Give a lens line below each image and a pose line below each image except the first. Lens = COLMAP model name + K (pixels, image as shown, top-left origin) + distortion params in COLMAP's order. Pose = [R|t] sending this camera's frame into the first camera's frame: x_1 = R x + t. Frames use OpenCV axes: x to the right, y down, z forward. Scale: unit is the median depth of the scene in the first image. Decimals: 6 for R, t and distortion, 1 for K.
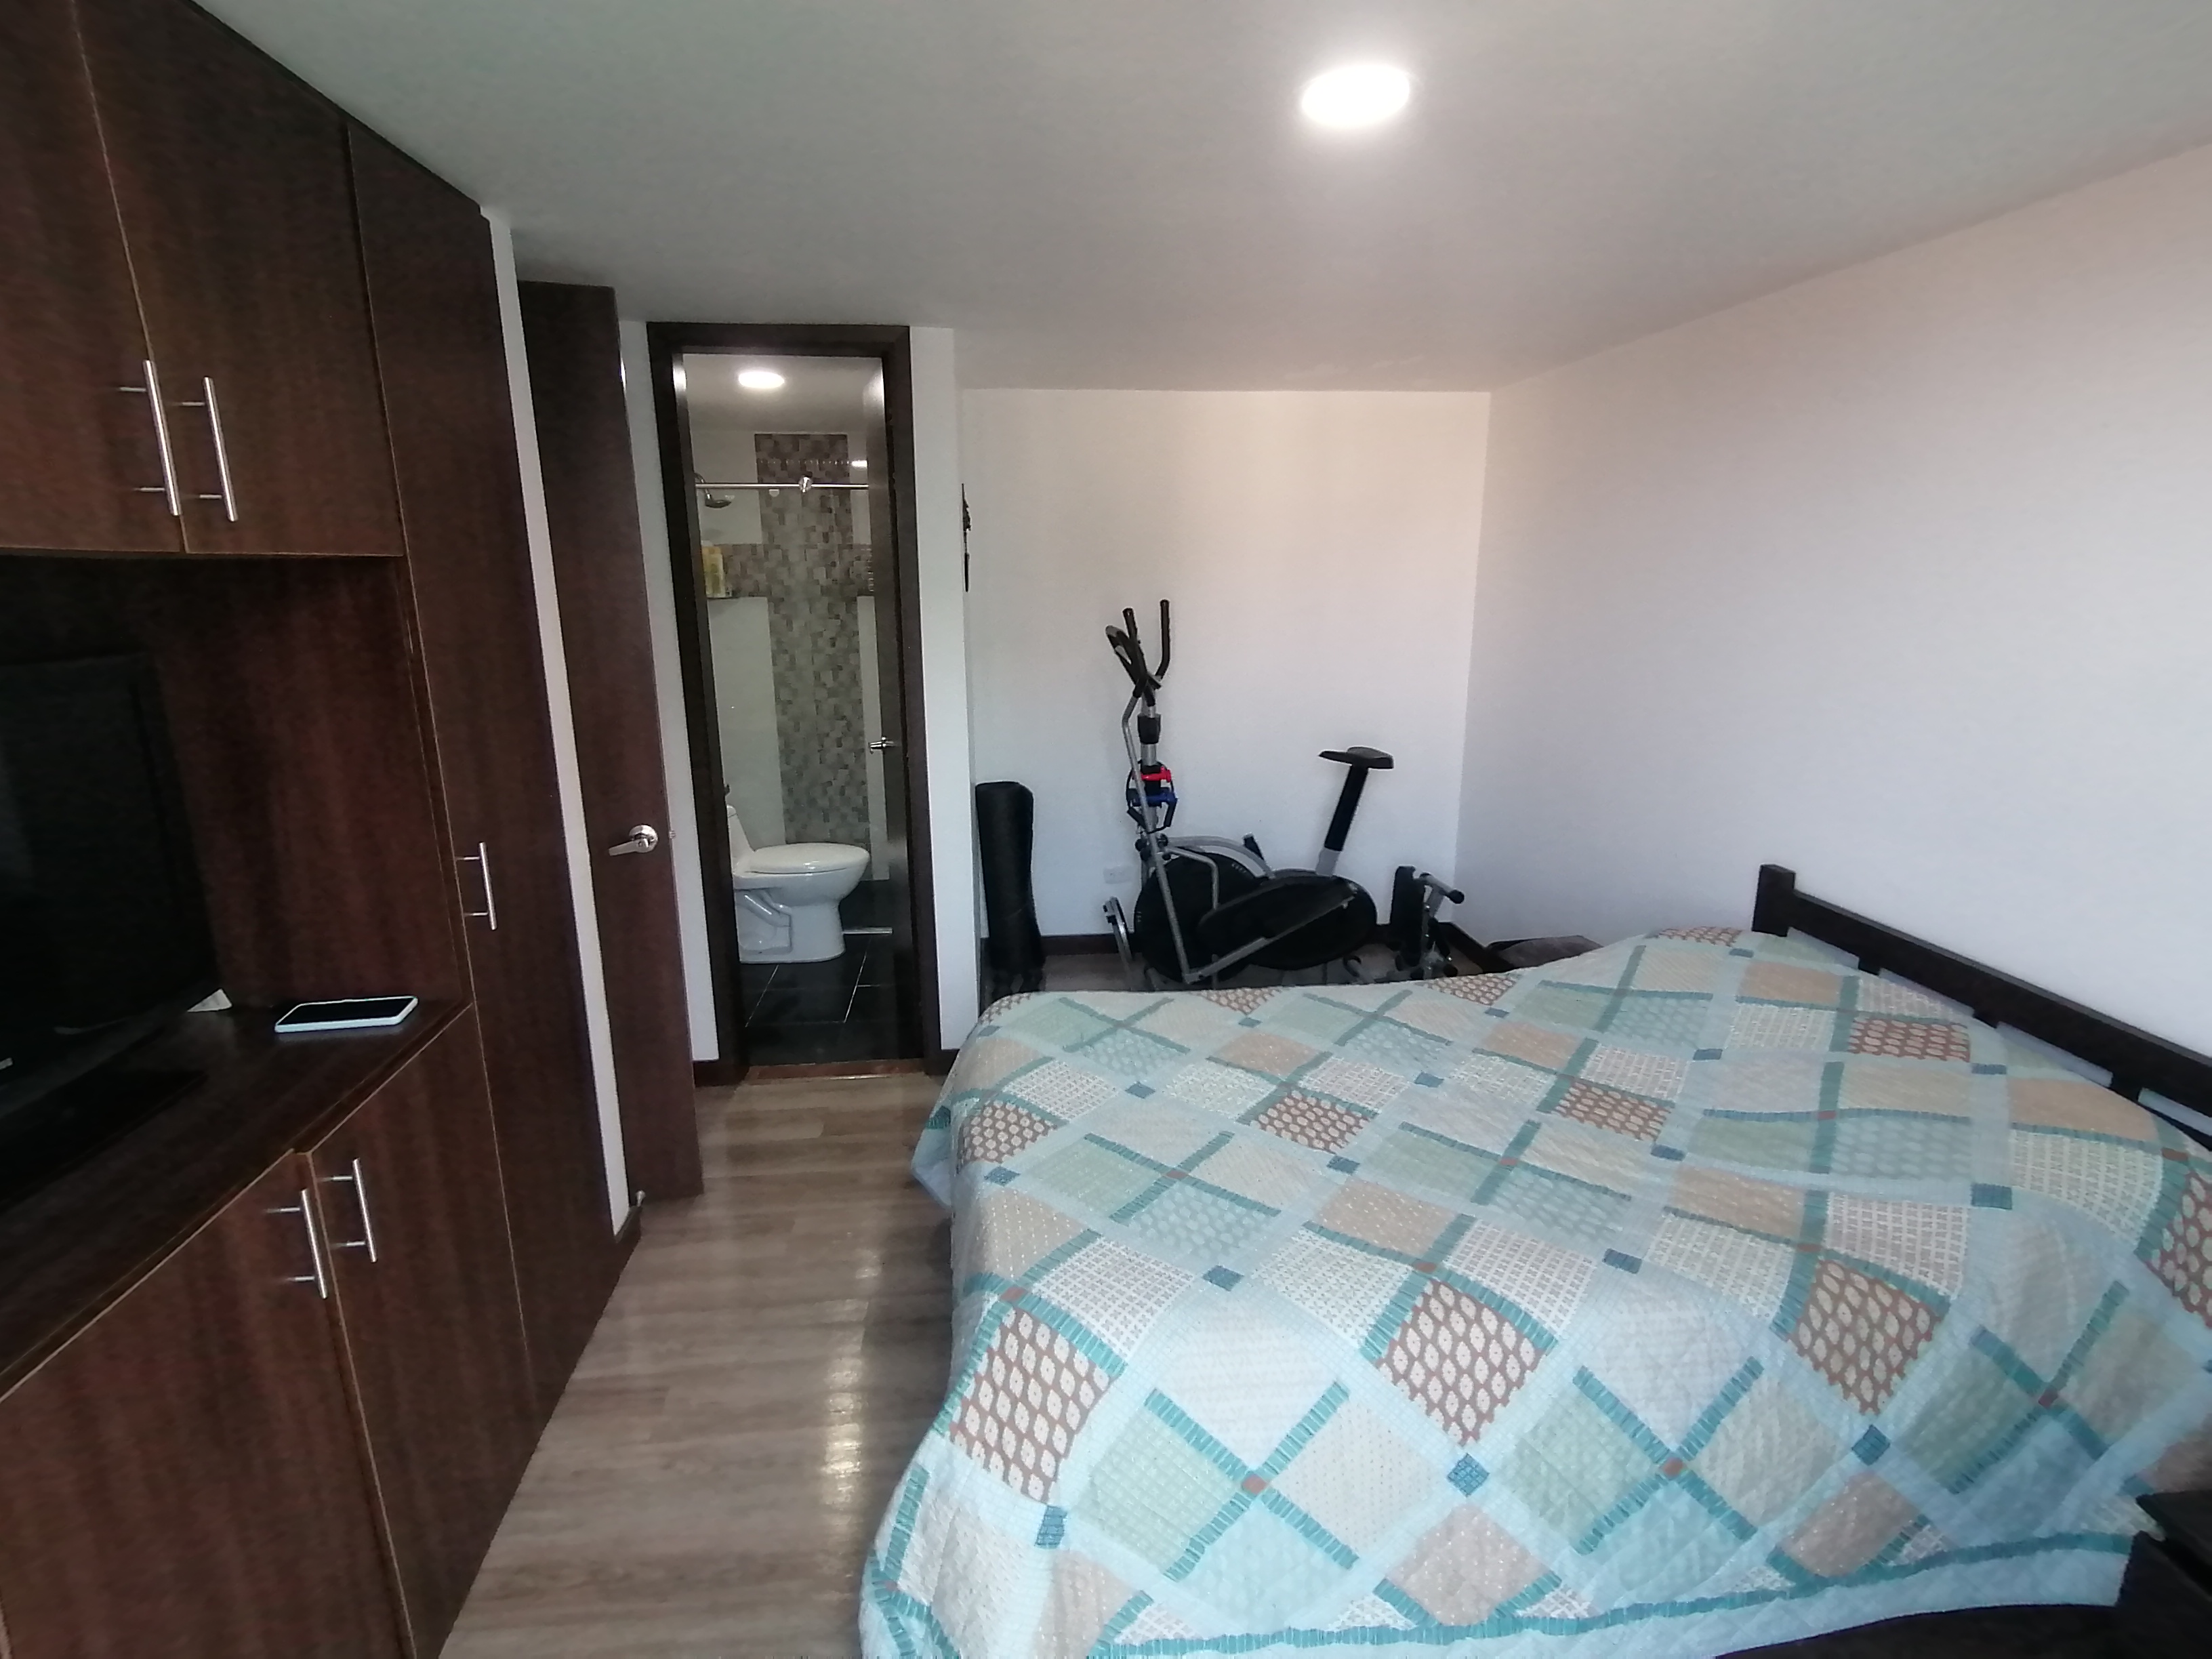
lens RADIAL K [[1099.6, 0, 1098.4], [0, 1099.6, 831.7], [0, 0, 1]] dist [0.015782, -0.017773]
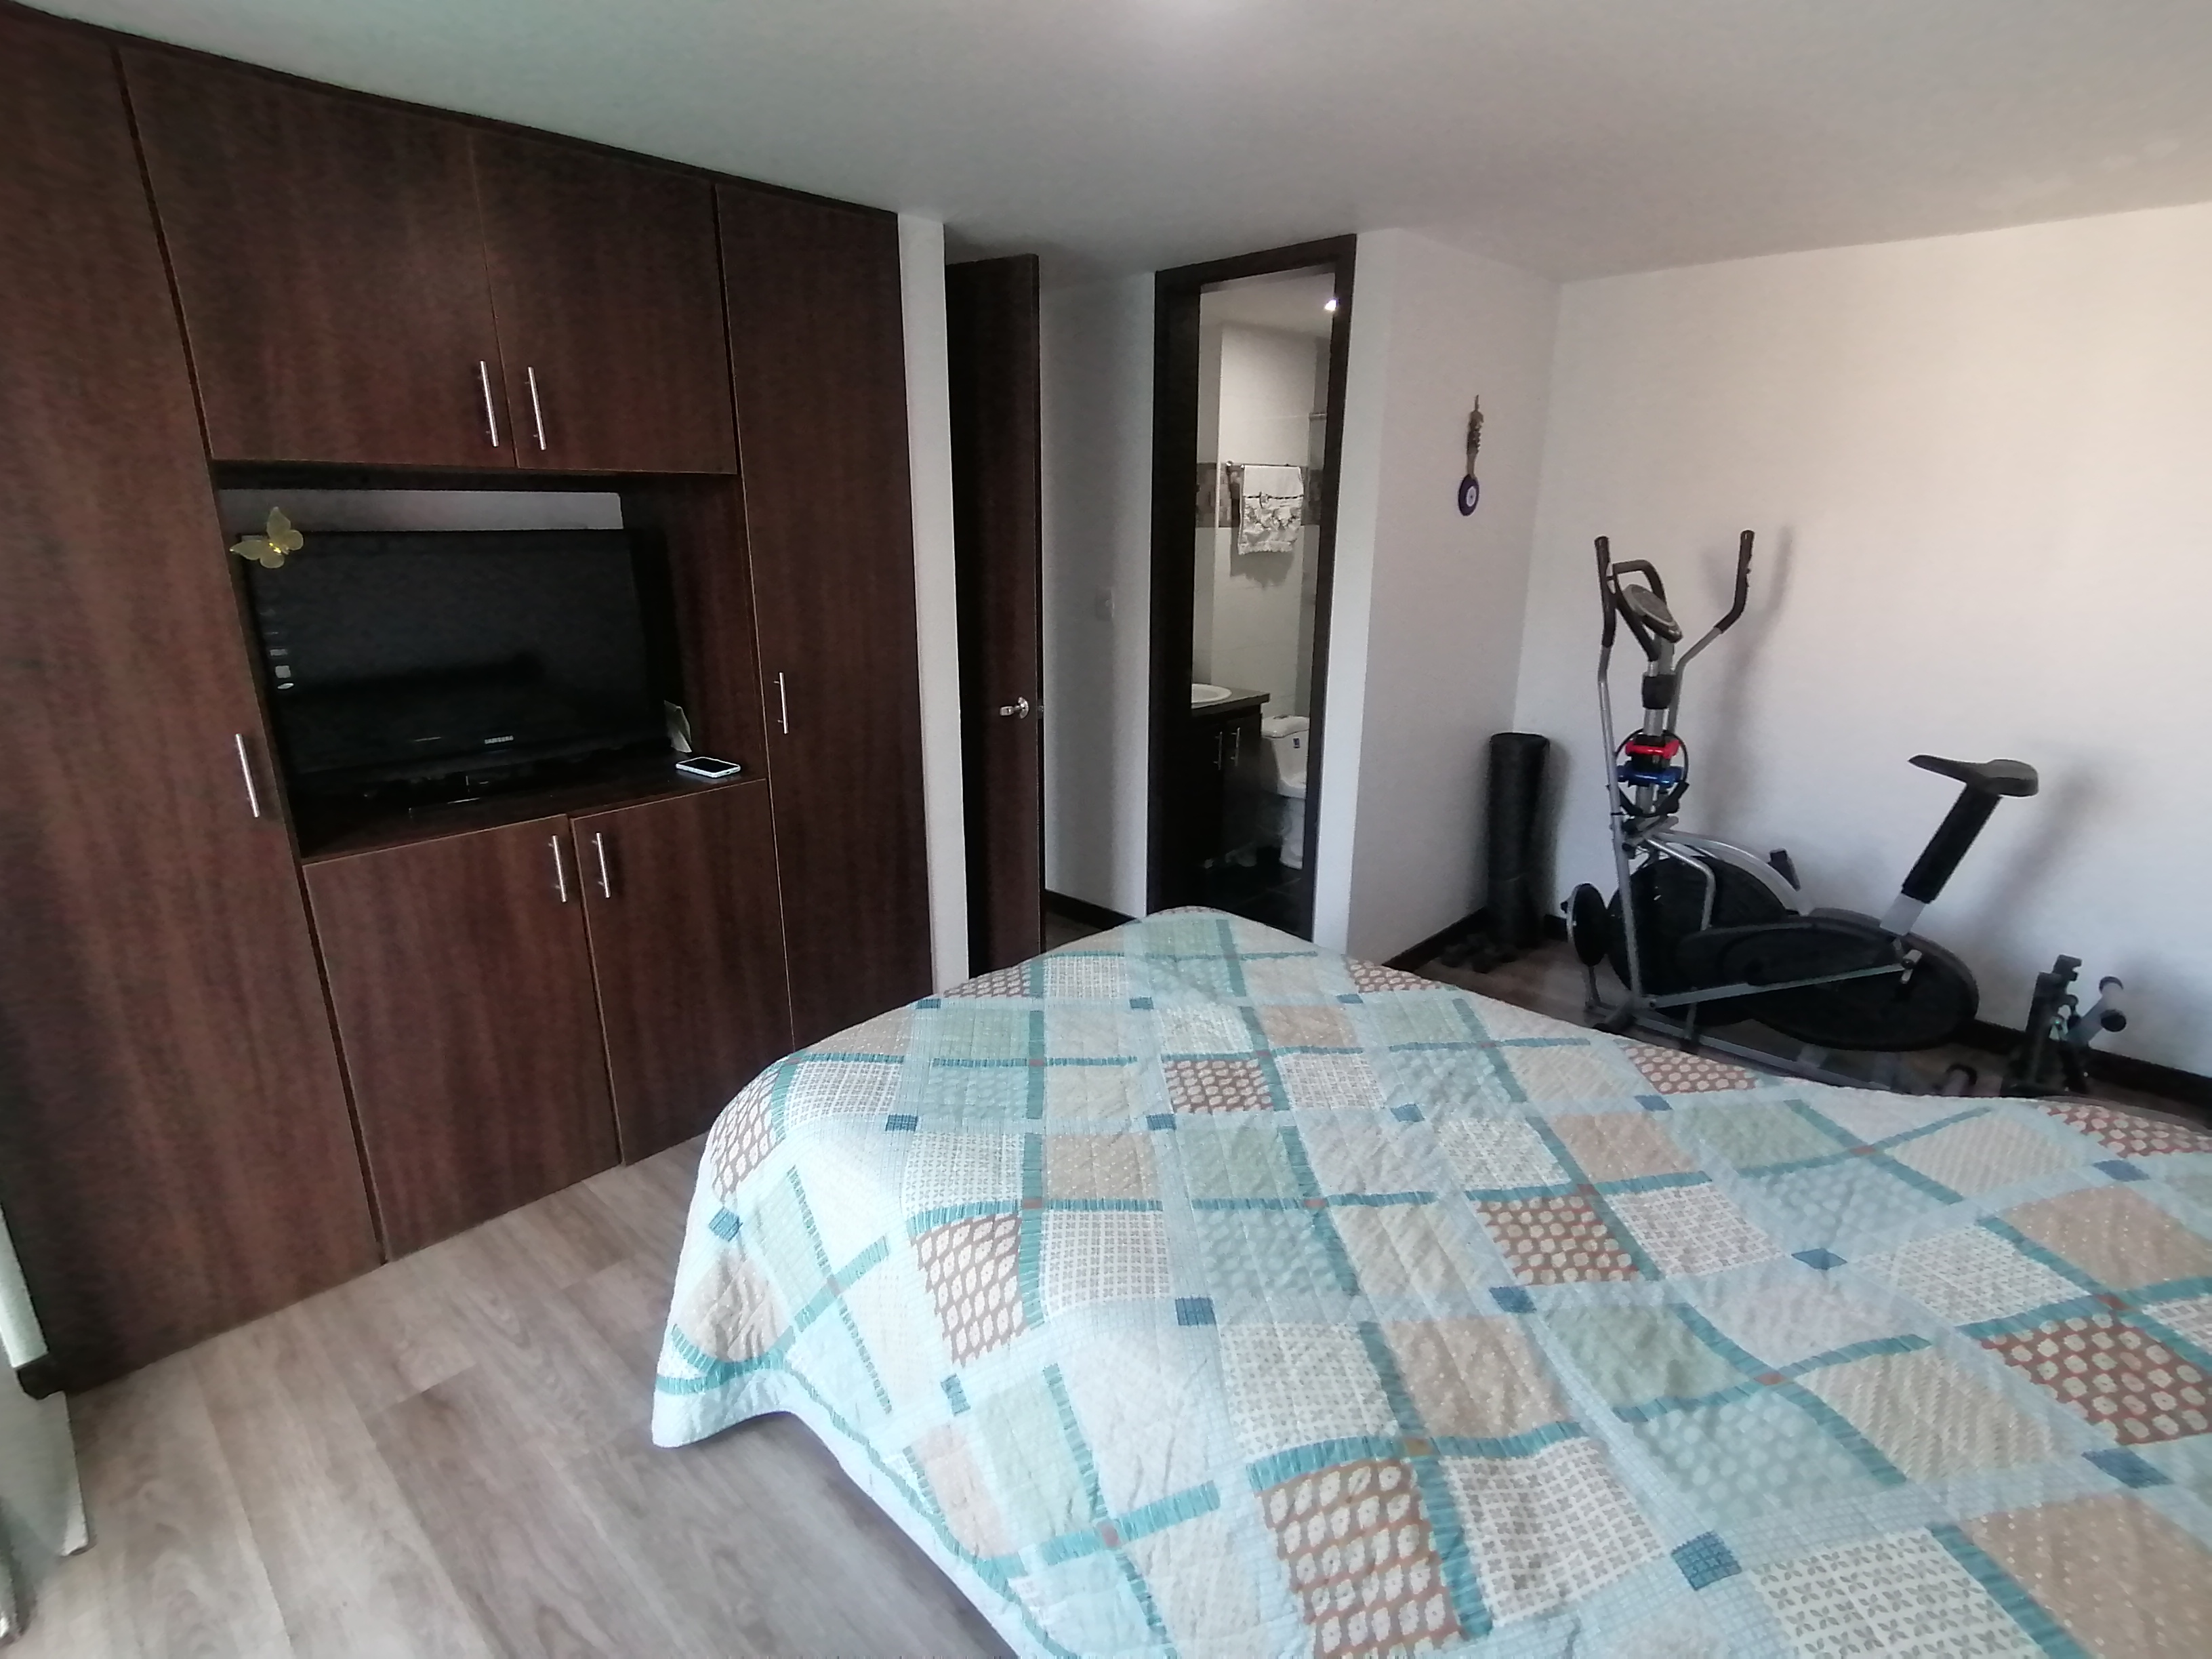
lens RADIAL K [[1099.6, 0, 1093.4], [0, 1099.6, 833.9], [0, 0, 1]] dist [0.015782, -0.017773]
pose [[0.661582, 0.220637, -0.716679, 0.606221], [-0.181516, 0.974431, 0.132427, -0.037002], [0.727572, 0.042477, 0.684715, 0.232825]]
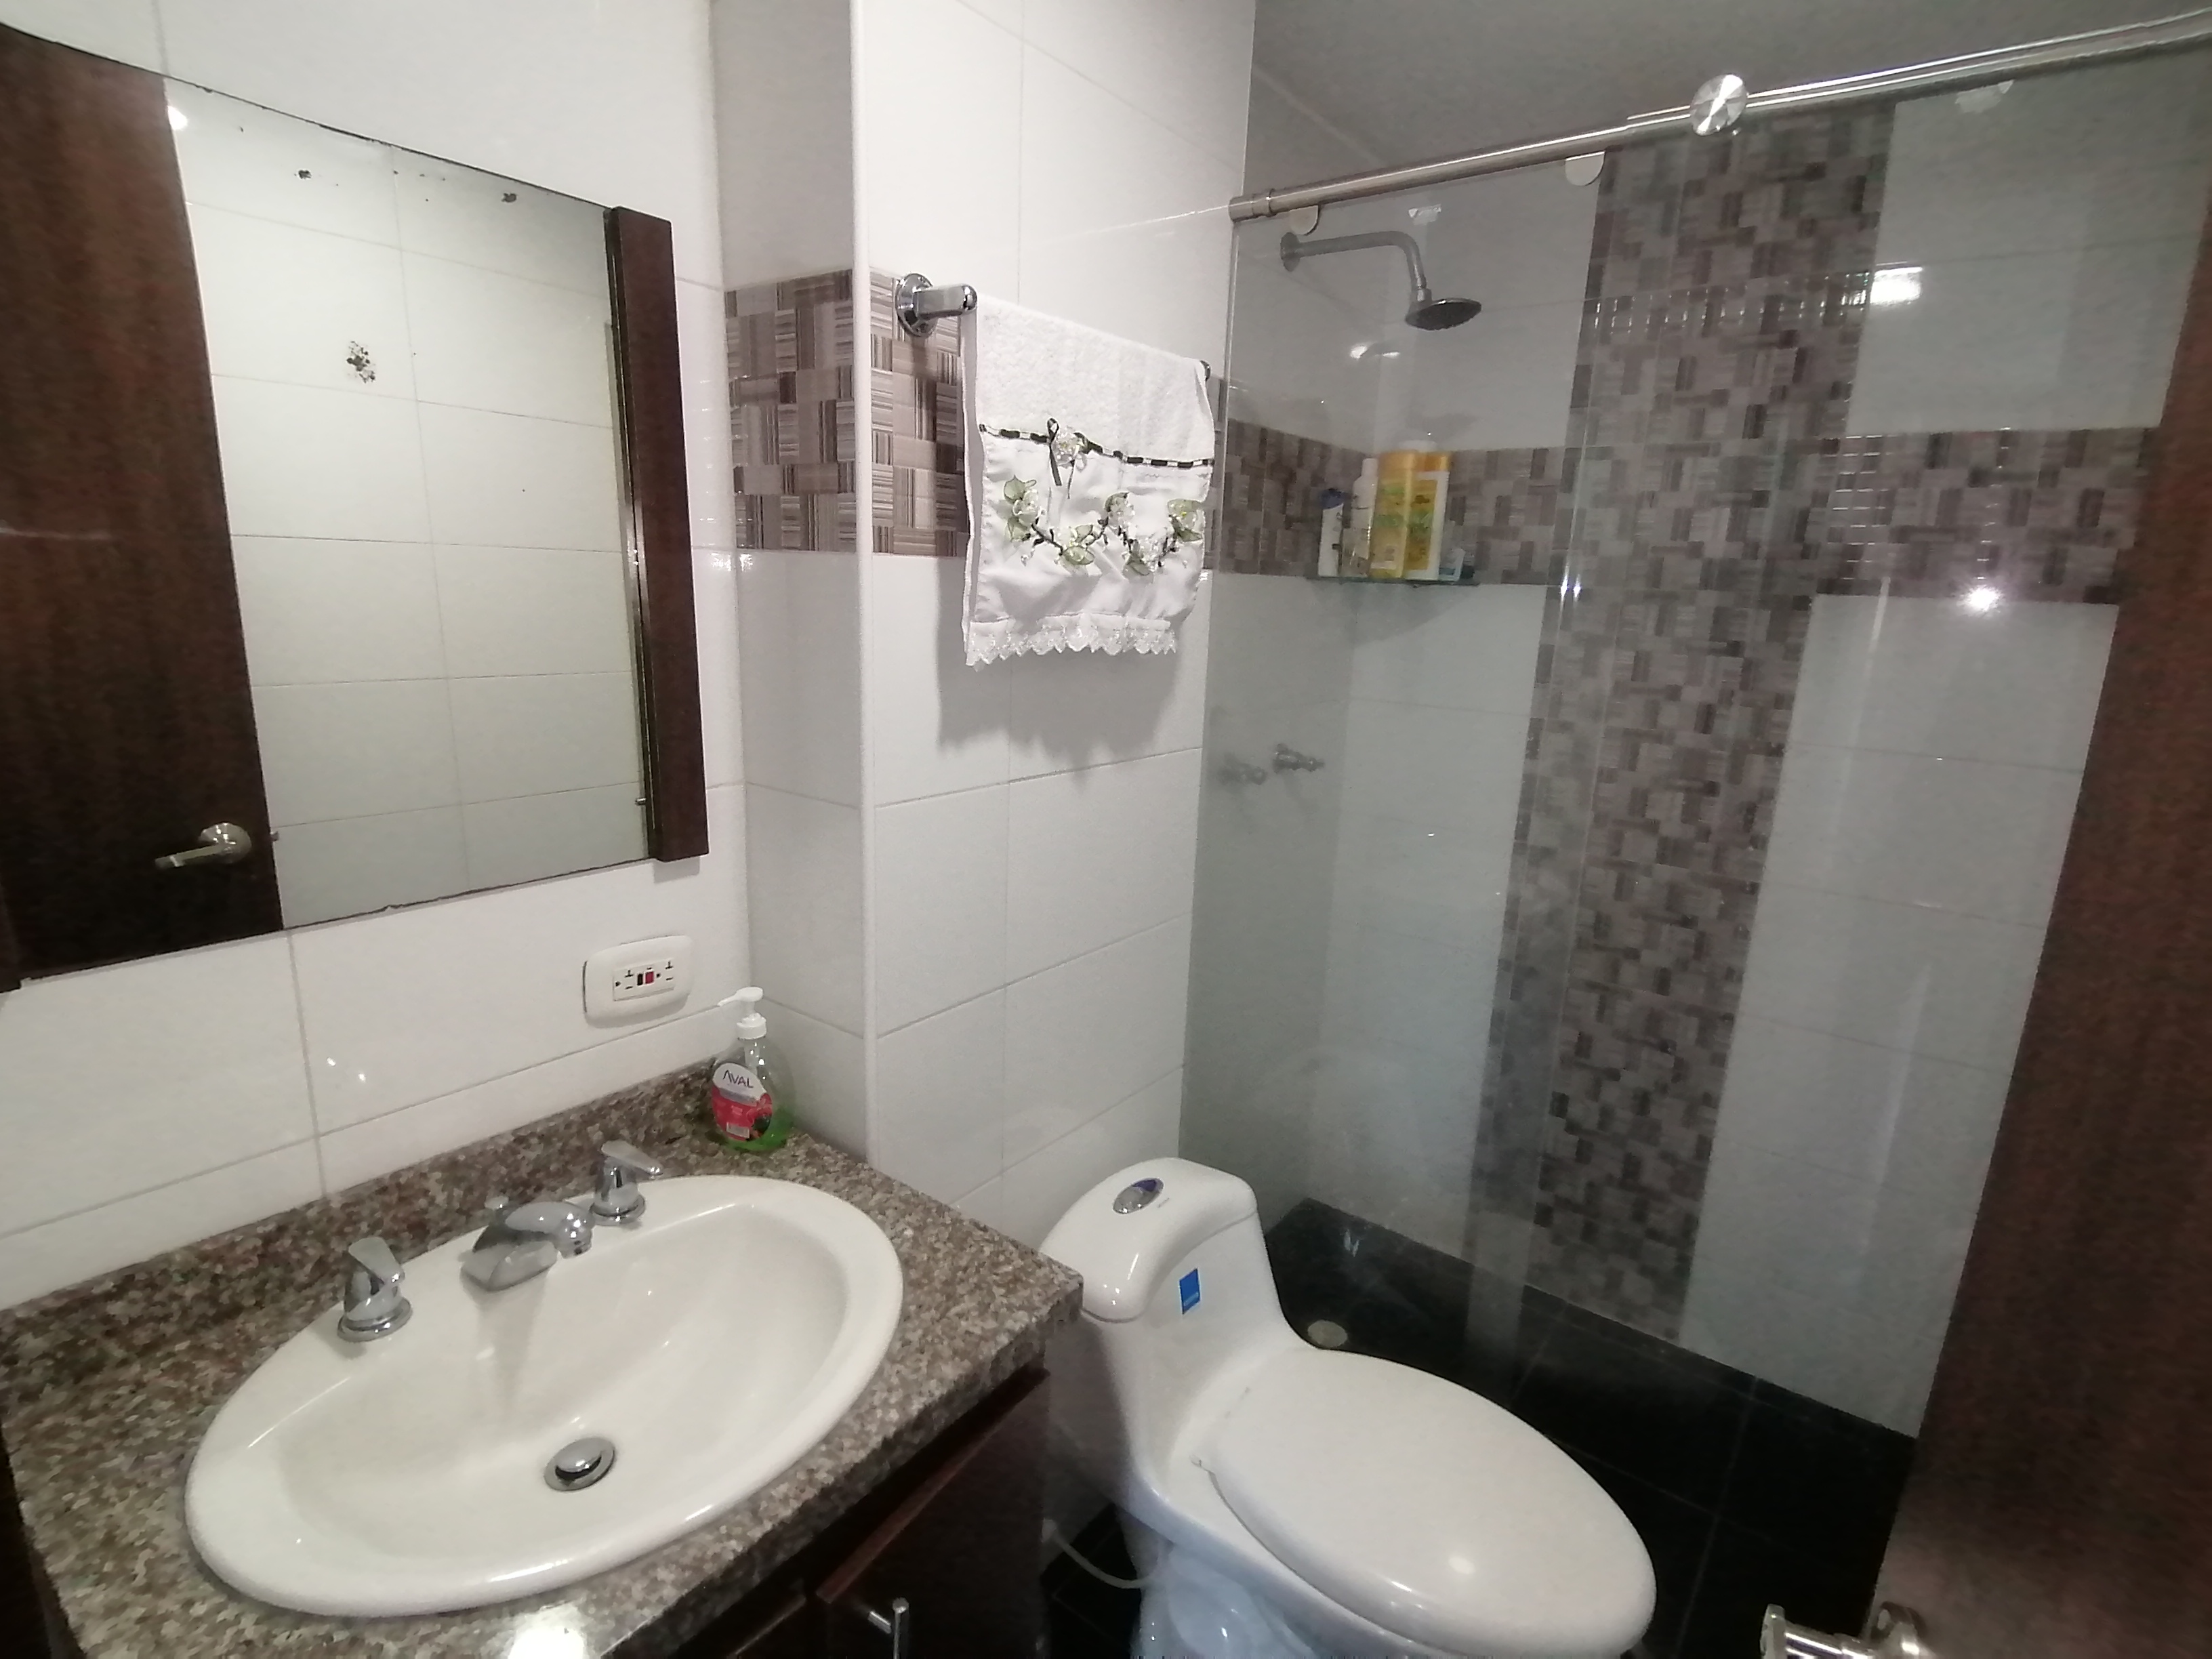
lens RADIAL K [[1099.6, 0, 1068.6], [0, 1099.6, 833.5], [0, 0, 1]] dist [0.015782, -0.017773]
pose [[0.722197, 0.188933, -0.665384, -0.333291], [-0.198543, 0.978114, 0.062236, -0.267607], [0.662580, 0.087160, 0.743902, 1.377049]]
